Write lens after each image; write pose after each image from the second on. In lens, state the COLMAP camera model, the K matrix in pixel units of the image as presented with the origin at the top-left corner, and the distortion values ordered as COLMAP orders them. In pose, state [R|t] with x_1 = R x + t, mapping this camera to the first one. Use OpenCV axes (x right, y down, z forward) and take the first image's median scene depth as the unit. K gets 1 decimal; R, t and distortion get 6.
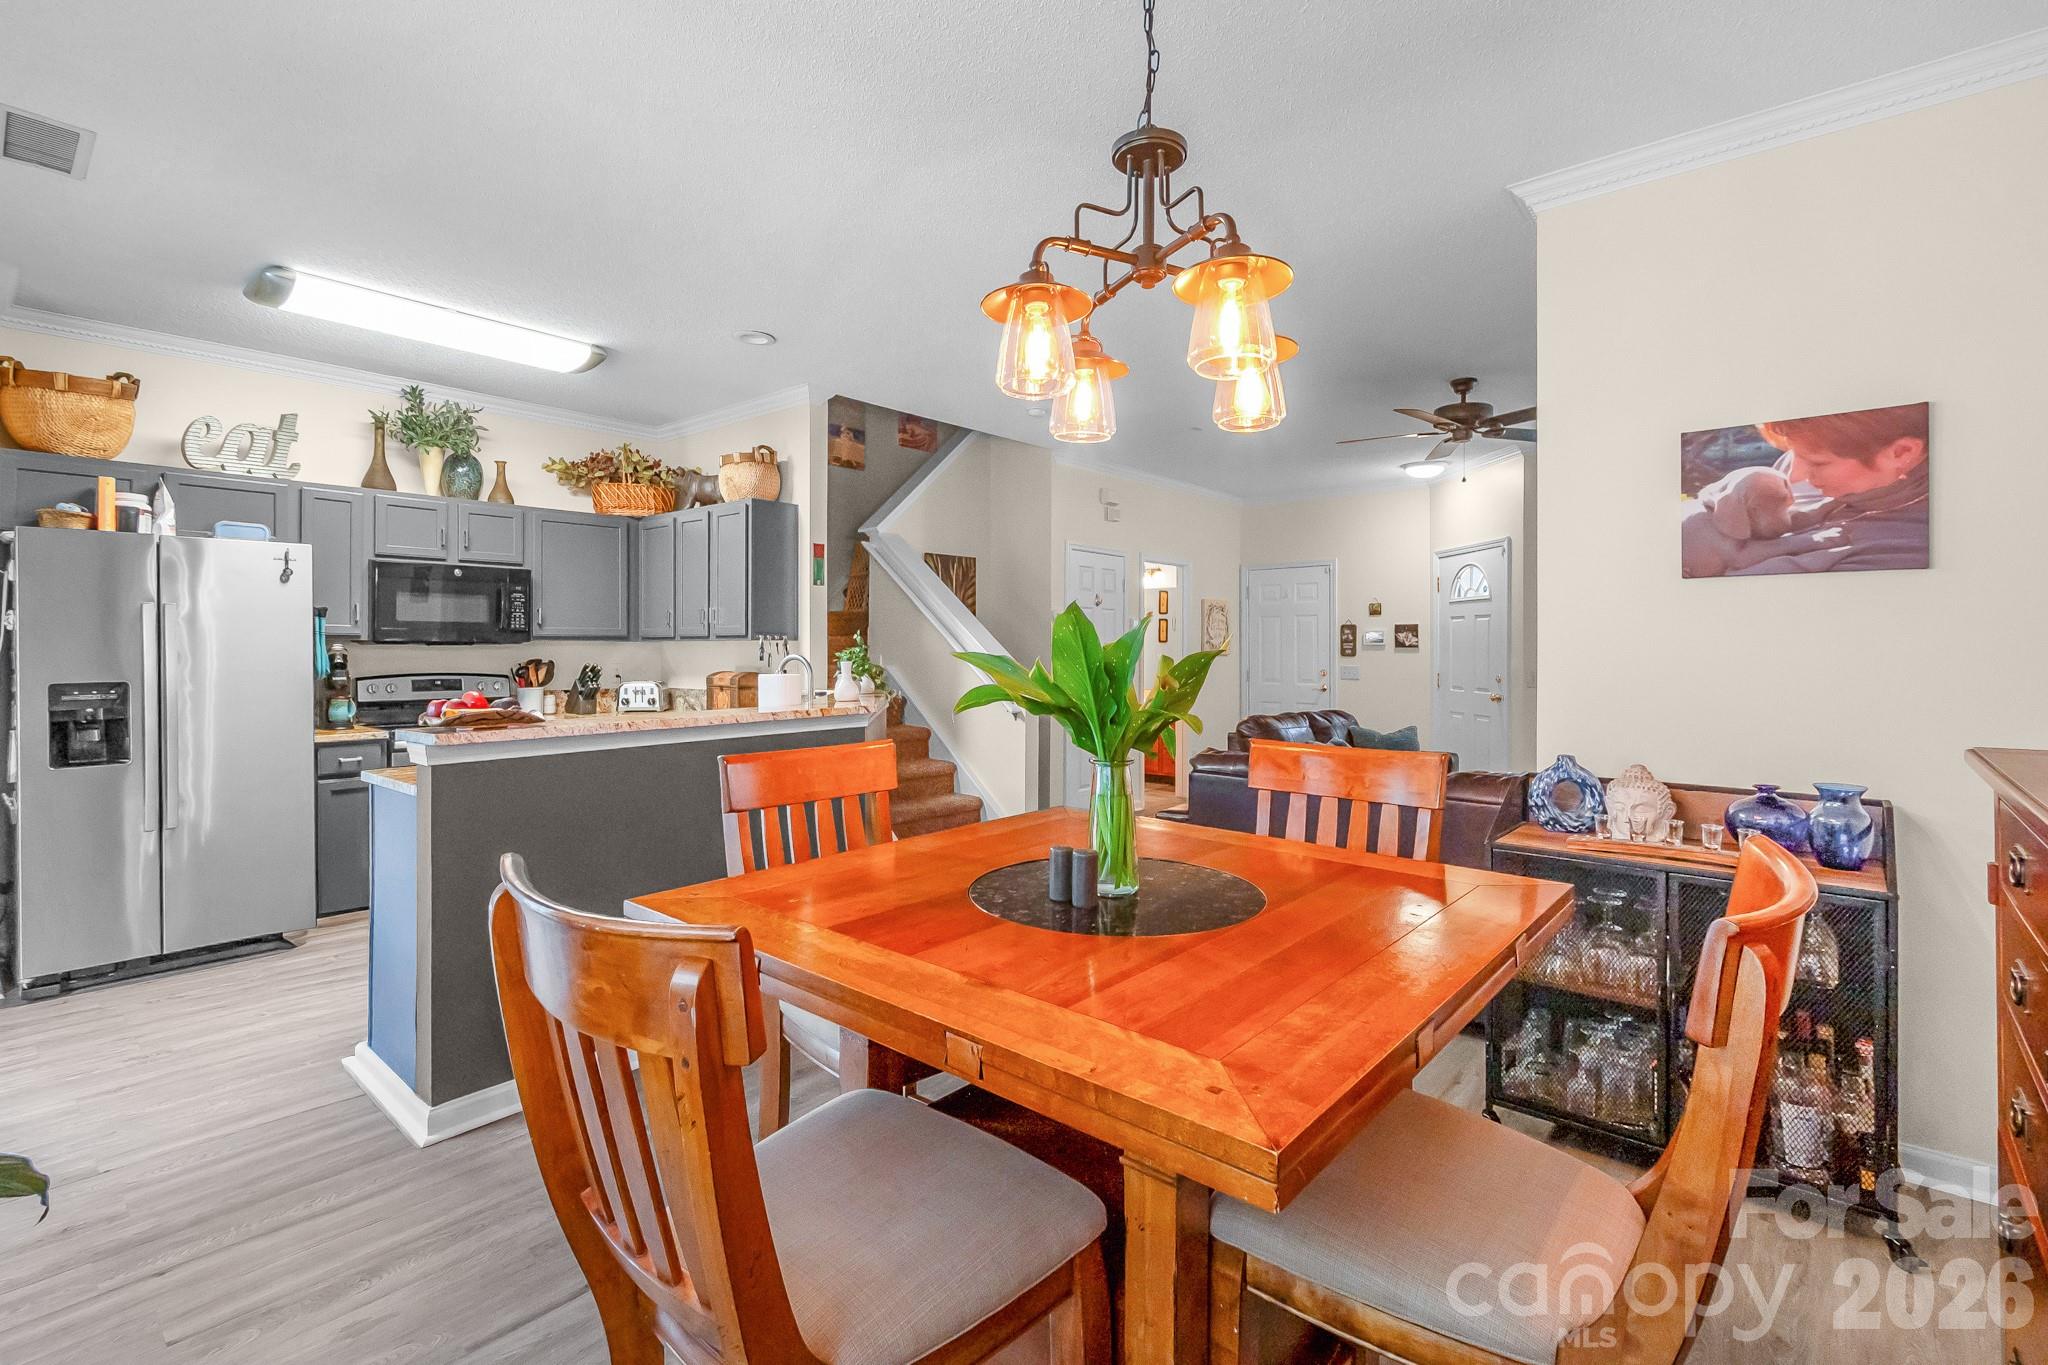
lens RADIAL K [[967.4, 0, 1012.9], [0, 967.4, 642.9], [0, 0, 1]] dist [0.008198, -0.004155]
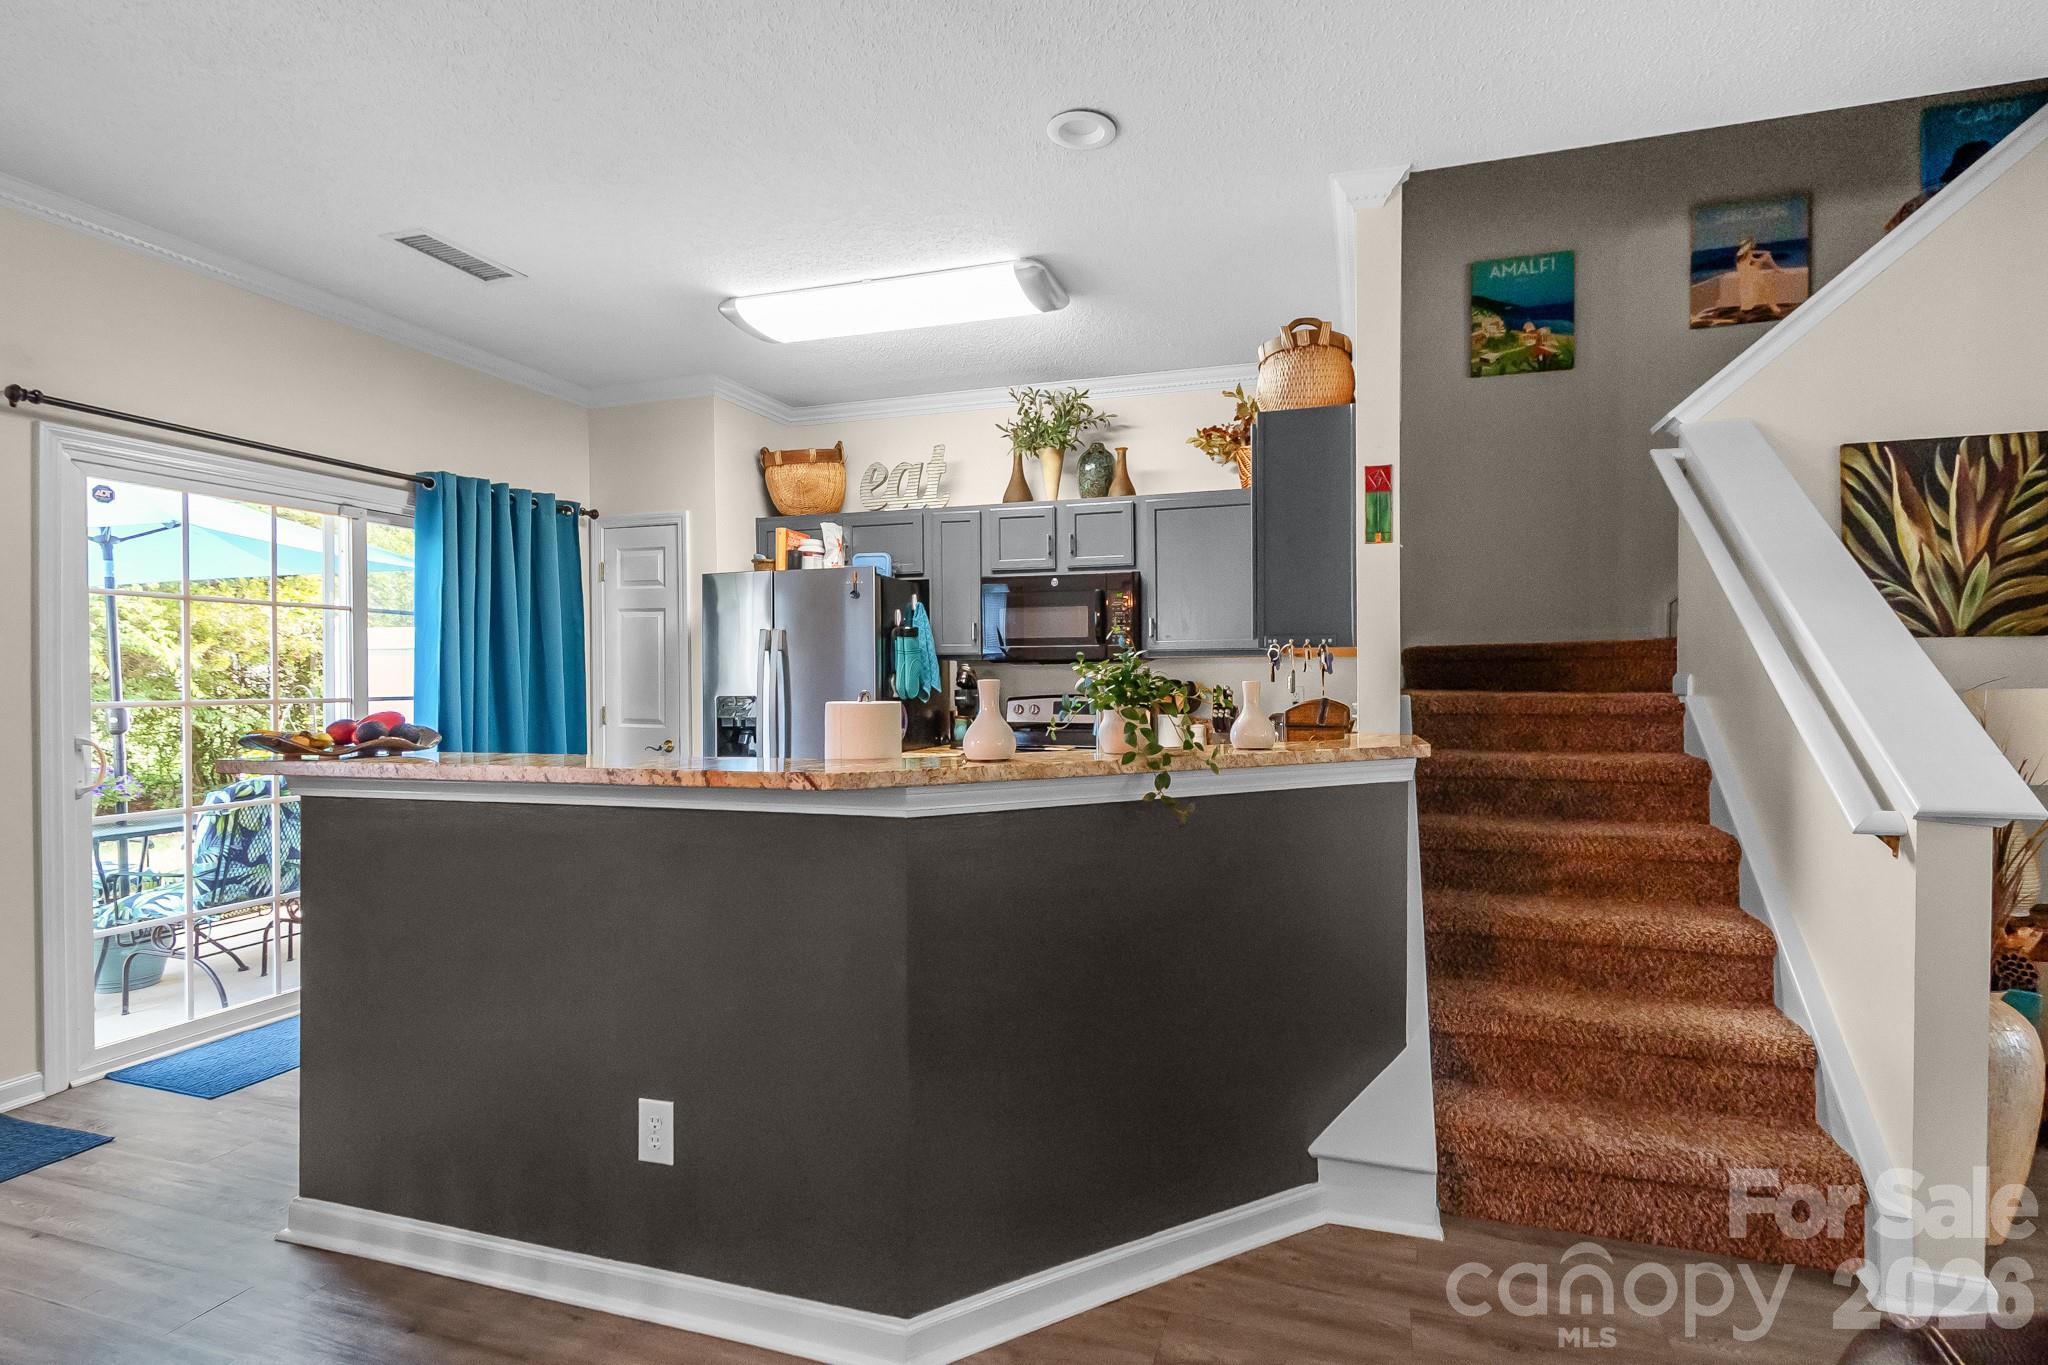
lens RADIAL K [[967.4, 0, 1104.3], [0, 967.4, 685.3], [0, 0, 1]] dist [0.008198, -0.004155]
pose [[0.438141, 0.003841, -0.898898, 0.243703], [0.009365, 0.999917, 0.008837, 0.014545], [0.898858, -0.012290, 0.438068, 0.672826]]
